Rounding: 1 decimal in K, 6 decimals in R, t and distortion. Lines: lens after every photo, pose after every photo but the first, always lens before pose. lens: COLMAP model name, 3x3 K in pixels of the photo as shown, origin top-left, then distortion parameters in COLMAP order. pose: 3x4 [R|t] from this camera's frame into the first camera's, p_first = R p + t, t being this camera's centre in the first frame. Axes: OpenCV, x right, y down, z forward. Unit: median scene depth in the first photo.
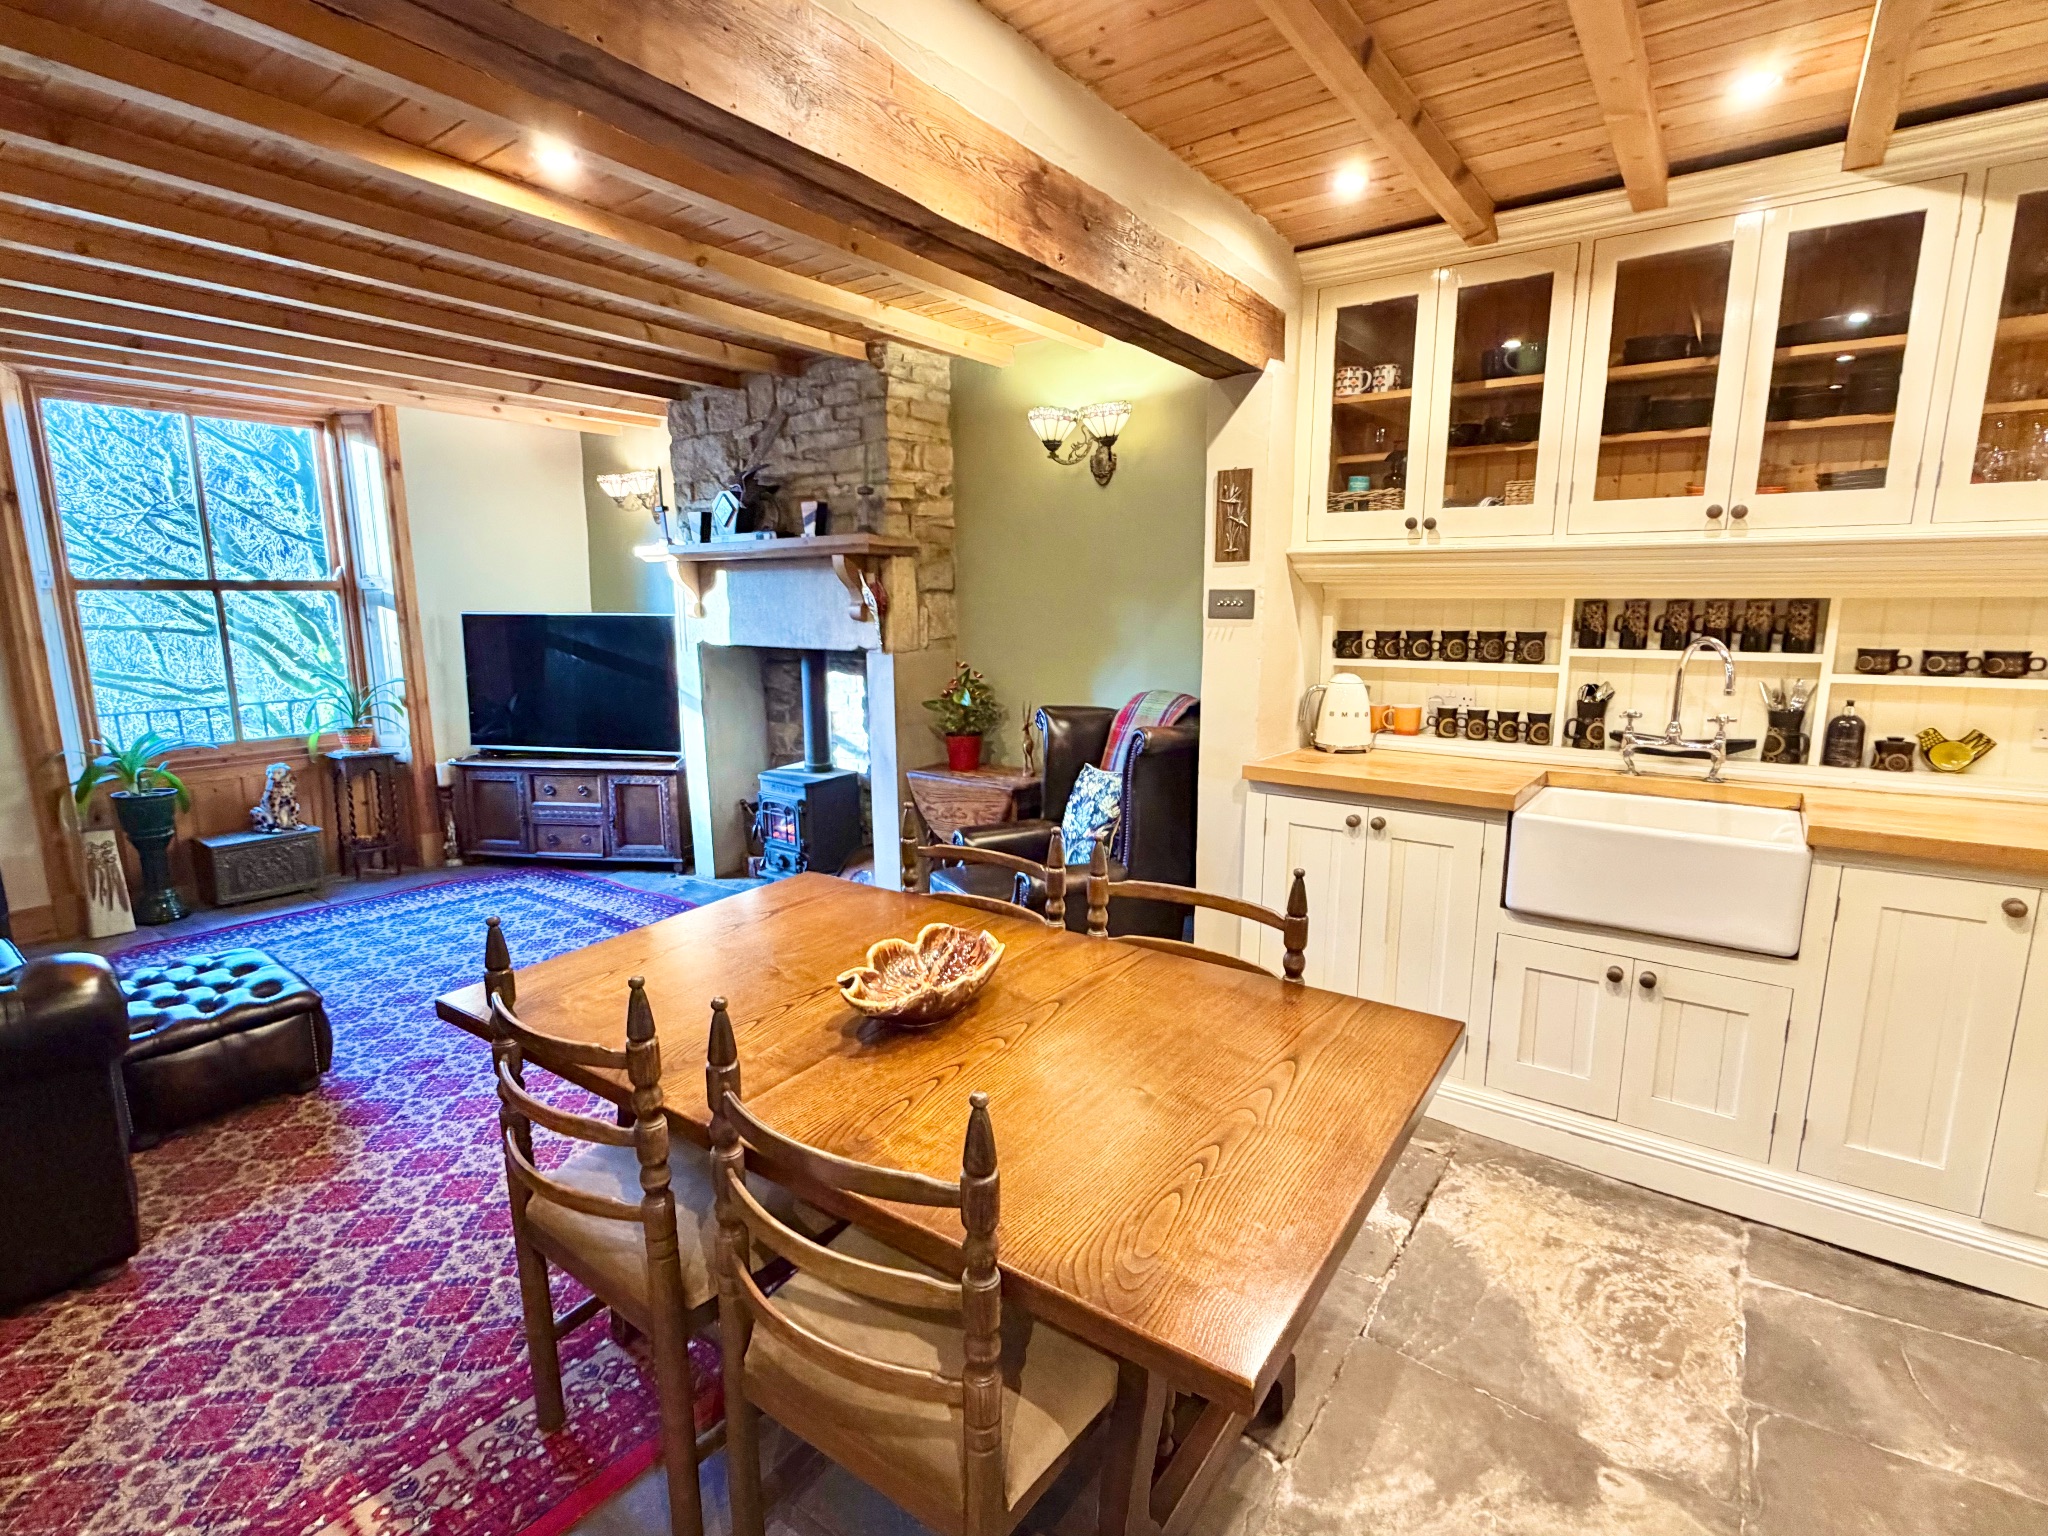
lens RADIAL K [[933.7, 0, 996.9], [0, 933.7, 771.8], [0, 0, 1]] dist [-0.003320, -0.000411]
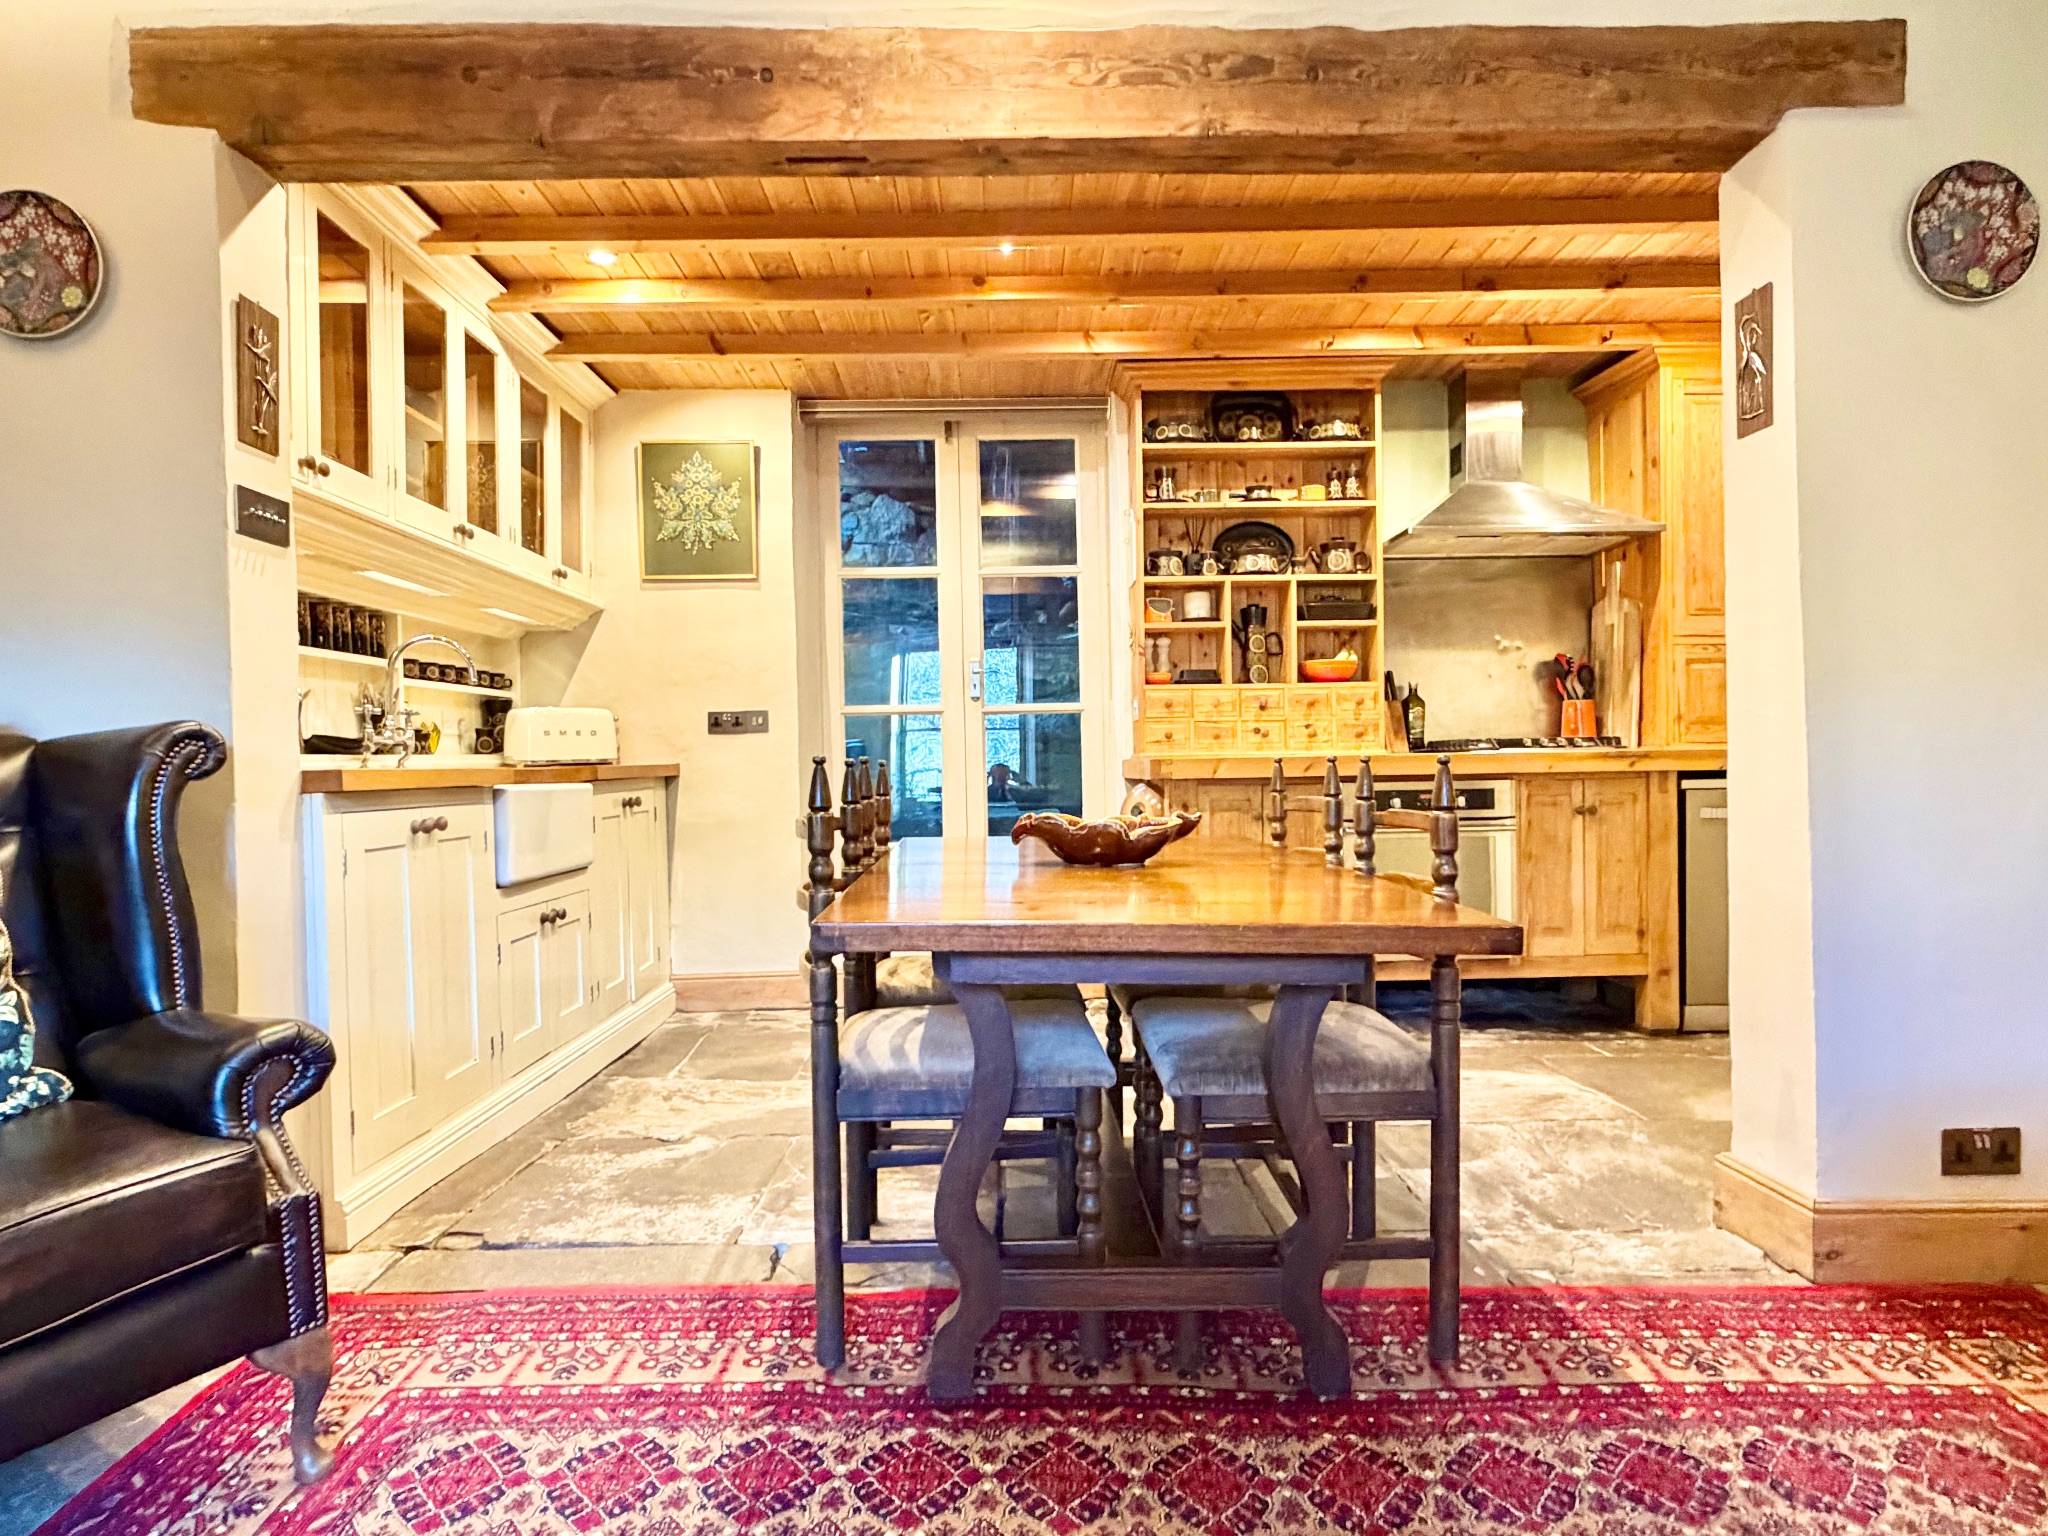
lens RADIAL K [[1110.3, 0, 1016.3], [0, 1110.3, 779.8], [0, 0, 1]] dist [-0.004325, 0.002647]
pose [[-0.599829, 0.001156, 0.800127, -0.379872], [0.163968, 0.978954, 0.121507, -0.010234], [-0.783147, 0.204079, -0.587394, 0.643896]]
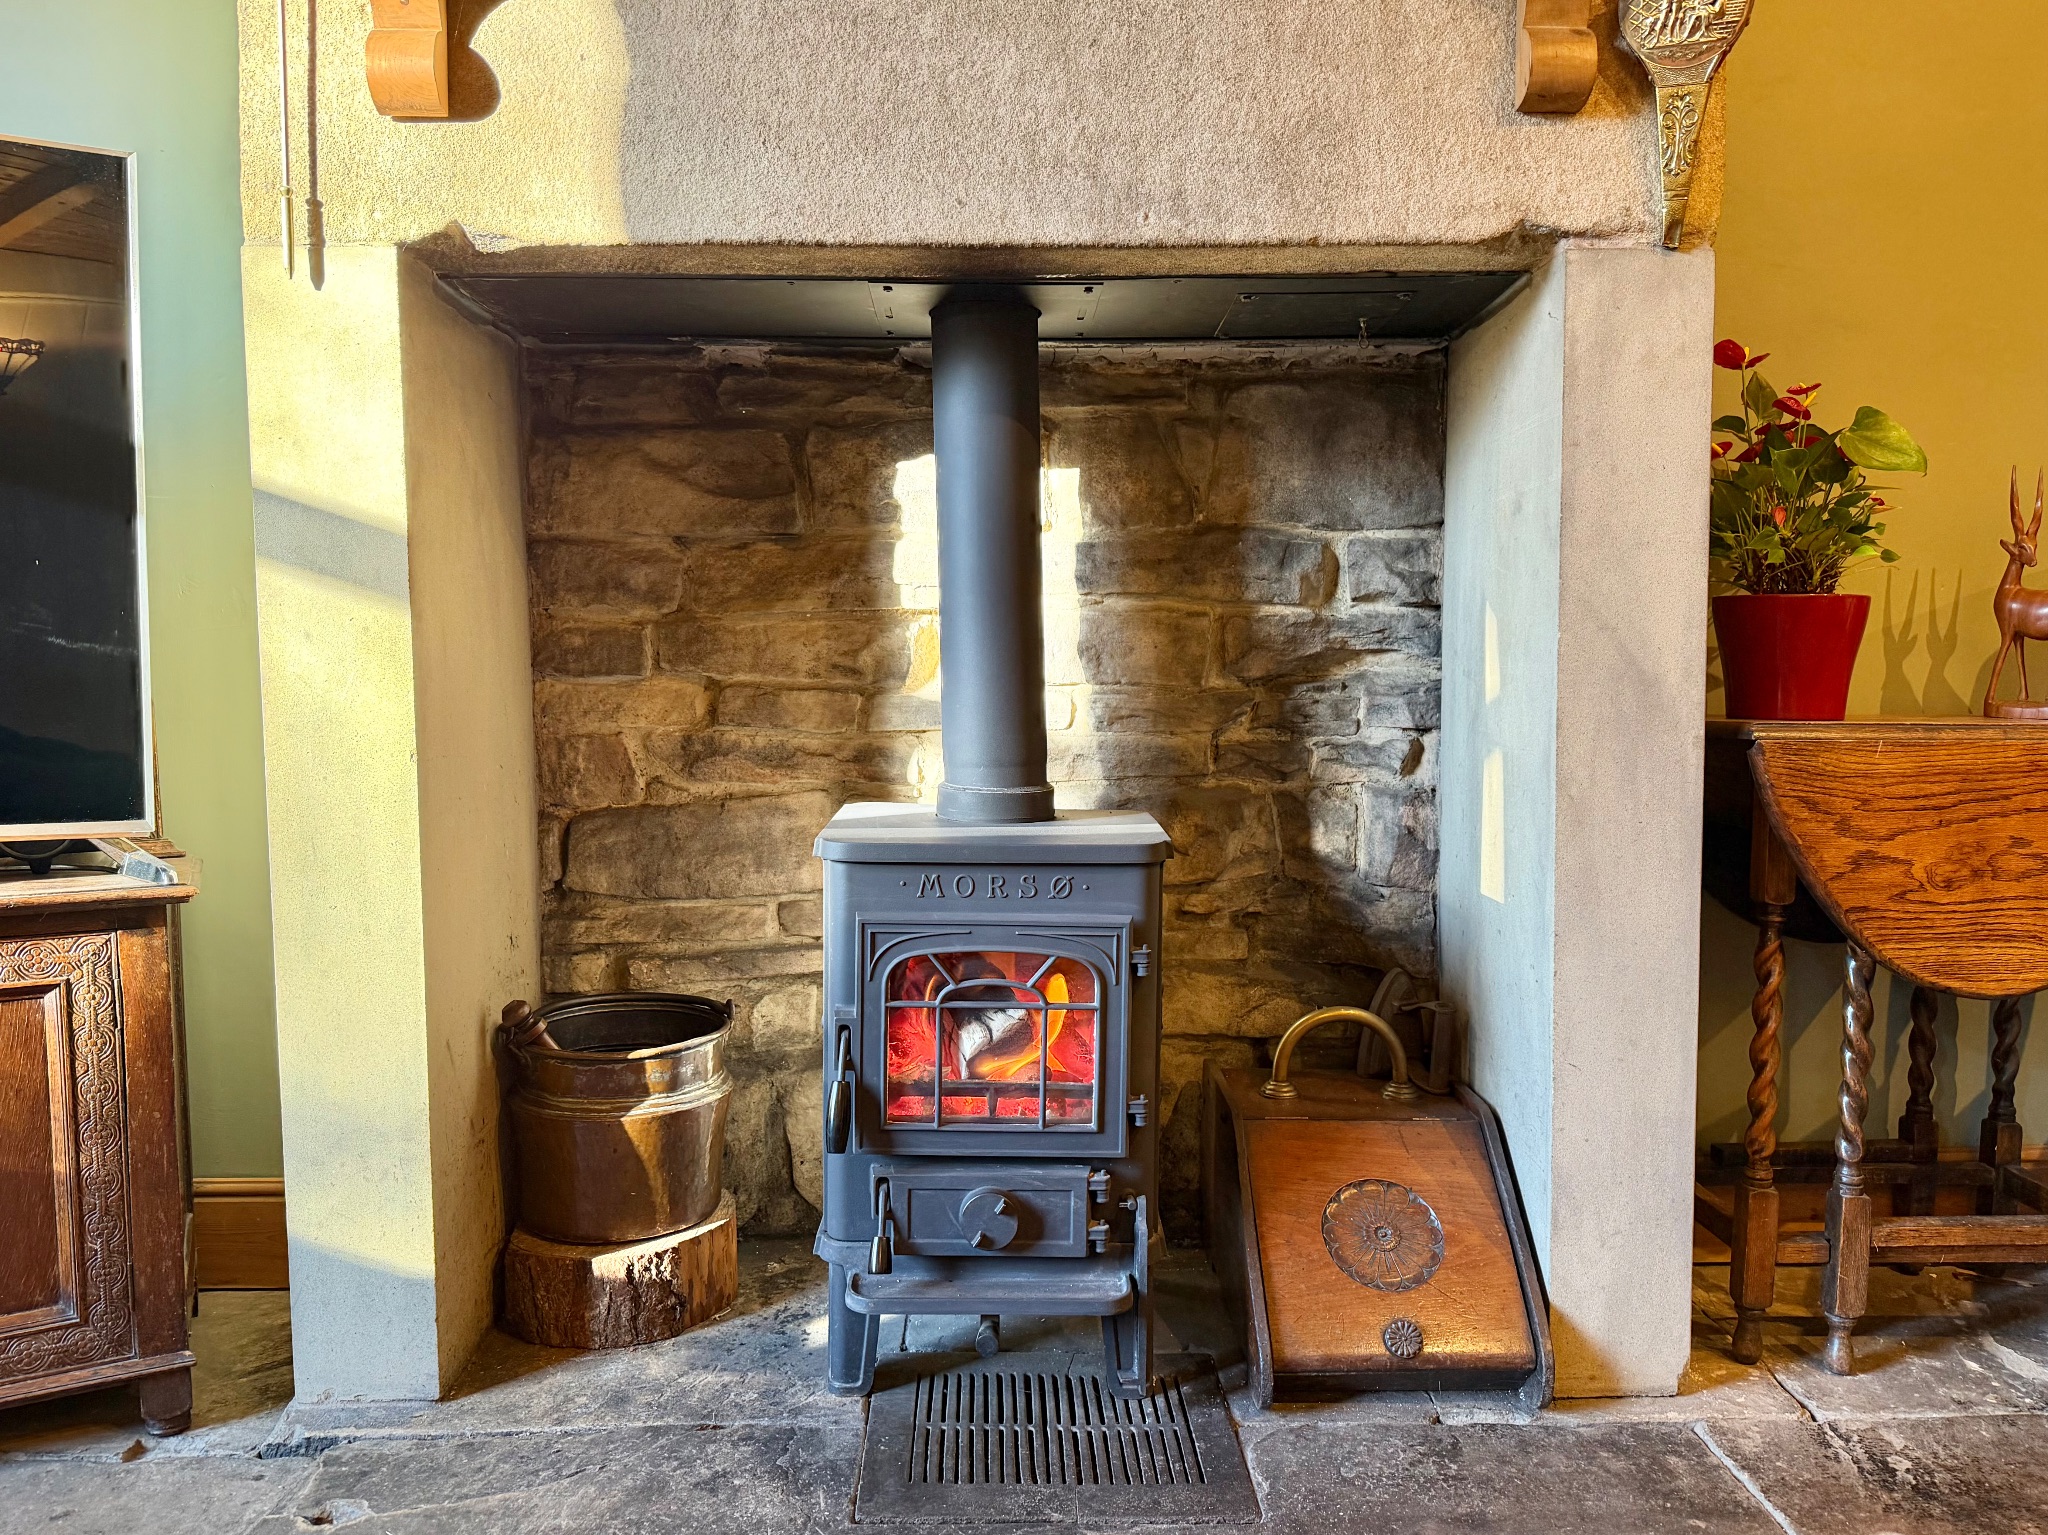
lens RADIAL K [[1450.4, 0, 1018.0], [0, 1450.4, 764.5], [0, 0, 1]] dist [0.030943, -0.029069]
pose [[0.798139, -0.030531, 0.601699, -0.425895], [0.112531, 0.988694, -0.099101, 0.023237], [-0.591871, 0.146806, 0.792551, 0.704515]]
